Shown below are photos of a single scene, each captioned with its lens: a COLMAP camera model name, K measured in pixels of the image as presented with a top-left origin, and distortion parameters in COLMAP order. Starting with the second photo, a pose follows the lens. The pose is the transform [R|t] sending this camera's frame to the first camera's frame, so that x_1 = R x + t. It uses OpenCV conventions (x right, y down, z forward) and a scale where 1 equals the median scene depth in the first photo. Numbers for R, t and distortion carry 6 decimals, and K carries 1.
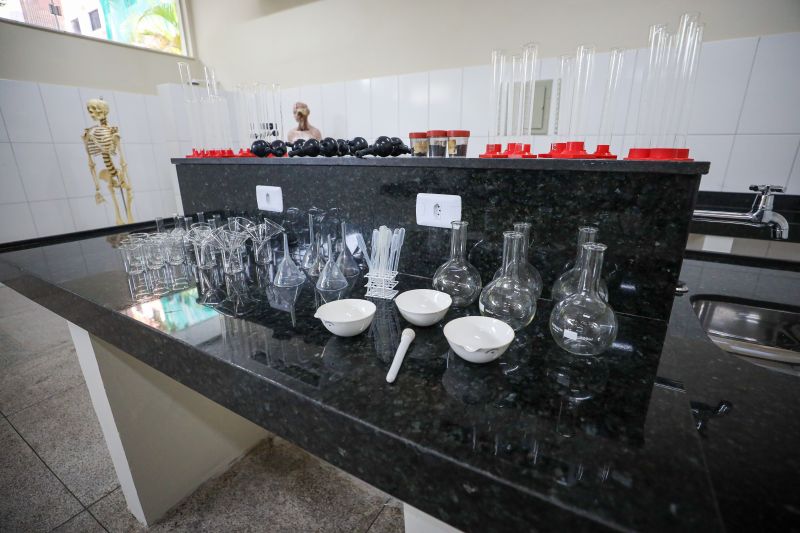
lens RADIAL K [[364.6, 0, 399.8], [0, 364.6, 268.2], [0, 0, 1]] dist [-0.021780, 0.002411]
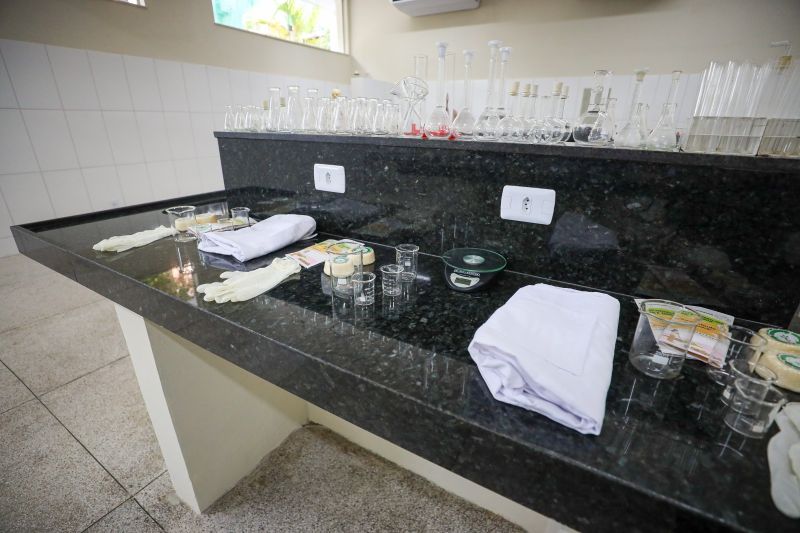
lens RADIAL K [[364.6, 0, 400.9], [0, 364.6, 261.6], [0, 0, 1]] dist [-0.021780, 0.002411]
pose [[0.999793, 0.018616, 0.008176, -1.884549], [-0.019067, 0.998073, 0.059047, 0.787534], [-0.007061, -0.059191, 0.998222, -2.580574]]
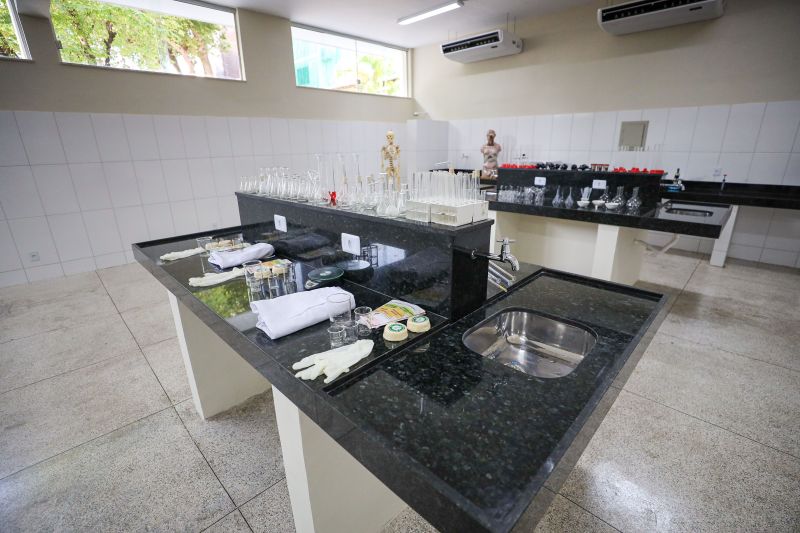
lens RADIAL K [[364.6, 0, 401.4], [0, 364.6, 260.1], [0, 0, 1]] dist [-0.021780, 0.002411]
pose [[0.970216, 0.062283, -0.234098, -0.967189], [-0.062421, 0.998027, 0.006824, 0.739532], [0.234061, 0.007992, 0.972189, -3.186830]]
